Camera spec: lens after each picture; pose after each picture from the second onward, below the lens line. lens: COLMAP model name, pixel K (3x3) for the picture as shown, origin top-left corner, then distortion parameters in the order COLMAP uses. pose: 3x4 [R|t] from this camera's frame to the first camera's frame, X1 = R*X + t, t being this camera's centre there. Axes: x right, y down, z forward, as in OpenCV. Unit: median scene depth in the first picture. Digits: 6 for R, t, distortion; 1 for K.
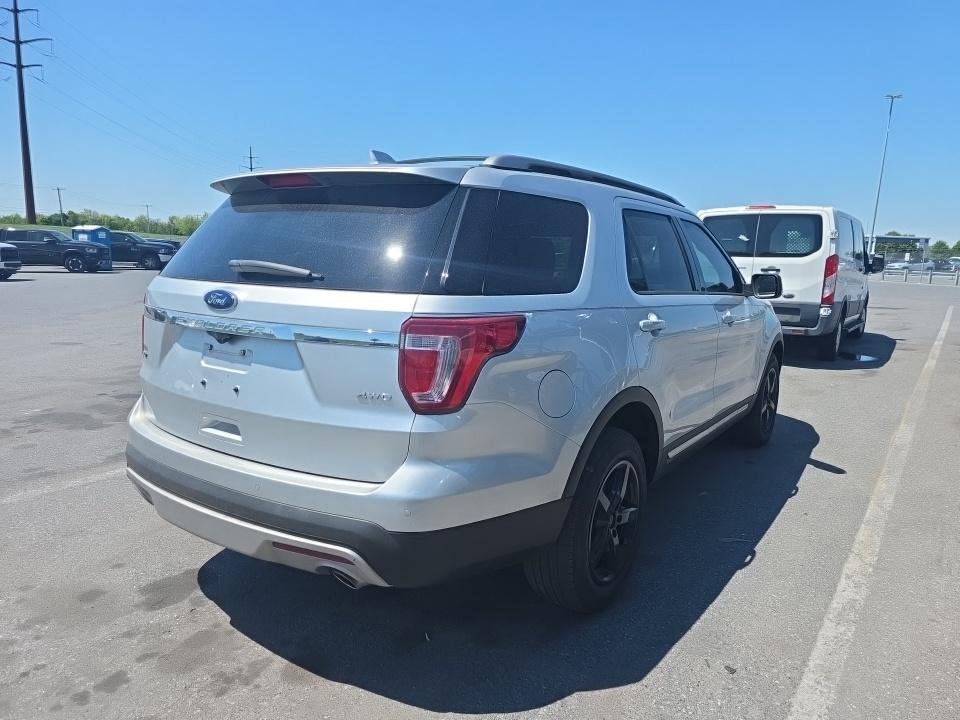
lens RADIAL K [[642.7, 0, 490.7], [0, 642.7, 375.3], [0, 0, 1]] dist [0.041977, -0.024179]
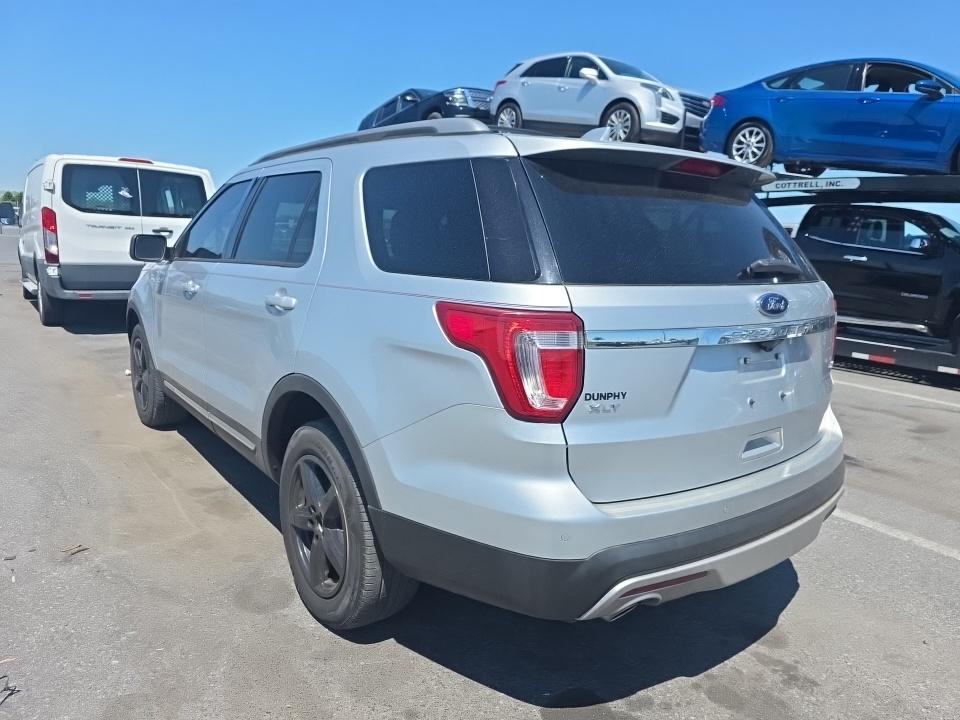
lens RADIAL K [[645.5, 0, 491.8], [0, 645.5, 359.2], [0, 0, 1]] dist [0.037815, -0.030134]
pose [[0.294938, -0.183095, 0.937810, -1.285188], [0.134783, 0.979628, 0.148870, -0.210107], [-0.945962, 0.082493, 0.313608, 0.996260]]
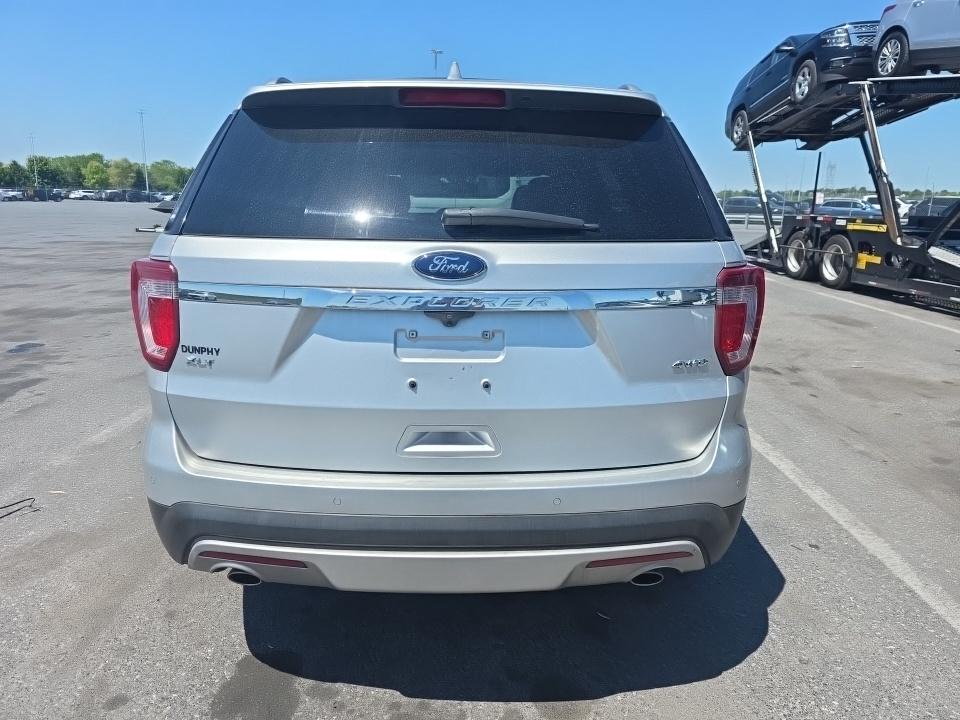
lens RADIAL K [[645.5, 0, 491.8], [0, 645.5, 359.2], [0, 0, 1]] dist [0.037815, -0.030134]
pose [[0.814392, -0.146557, 0.561503, -0.724399], [0.108817, 0.988988, 0.100309, -0.073279], [-0.570021, -0.020590, 0.821372, 0.349884]]
